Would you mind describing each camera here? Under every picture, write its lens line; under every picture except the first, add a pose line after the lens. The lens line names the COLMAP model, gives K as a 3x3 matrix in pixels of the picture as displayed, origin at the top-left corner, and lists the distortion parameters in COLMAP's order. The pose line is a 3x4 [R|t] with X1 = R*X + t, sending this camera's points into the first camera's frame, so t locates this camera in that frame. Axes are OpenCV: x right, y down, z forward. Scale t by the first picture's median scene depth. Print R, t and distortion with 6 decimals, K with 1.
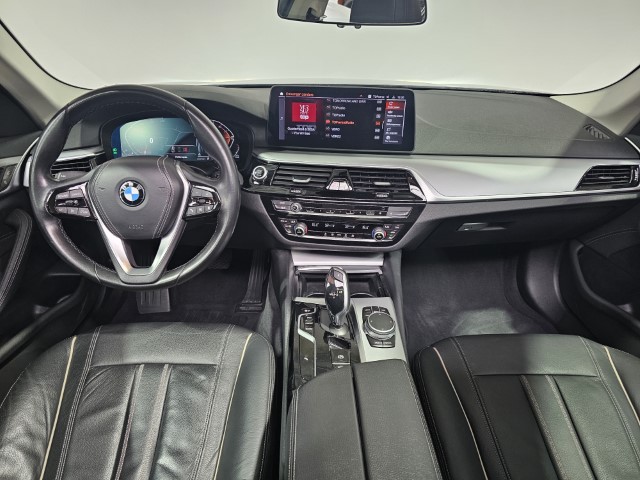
lens RADIAL K [[420.5, 0, 321.2], [0, 420.5, 242.3], [0, 0, 1]] dist [0.042392, -0.000732]
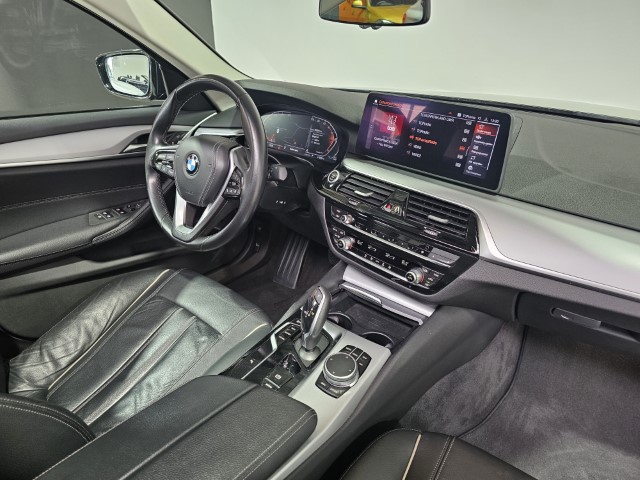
lens RADIAL K [[433.7, 0, 320.0], [0, 433.7, 240.0], [0, 0, 1]] dist [0.036340, -0.005890]
pose [[0.762788, 0.291438, -0.577251, 0.467660], [-0.313282, 0.947475, 0.064378, -0.082096], [0.565693, 0.131735, 0.814025, 0.180780]]
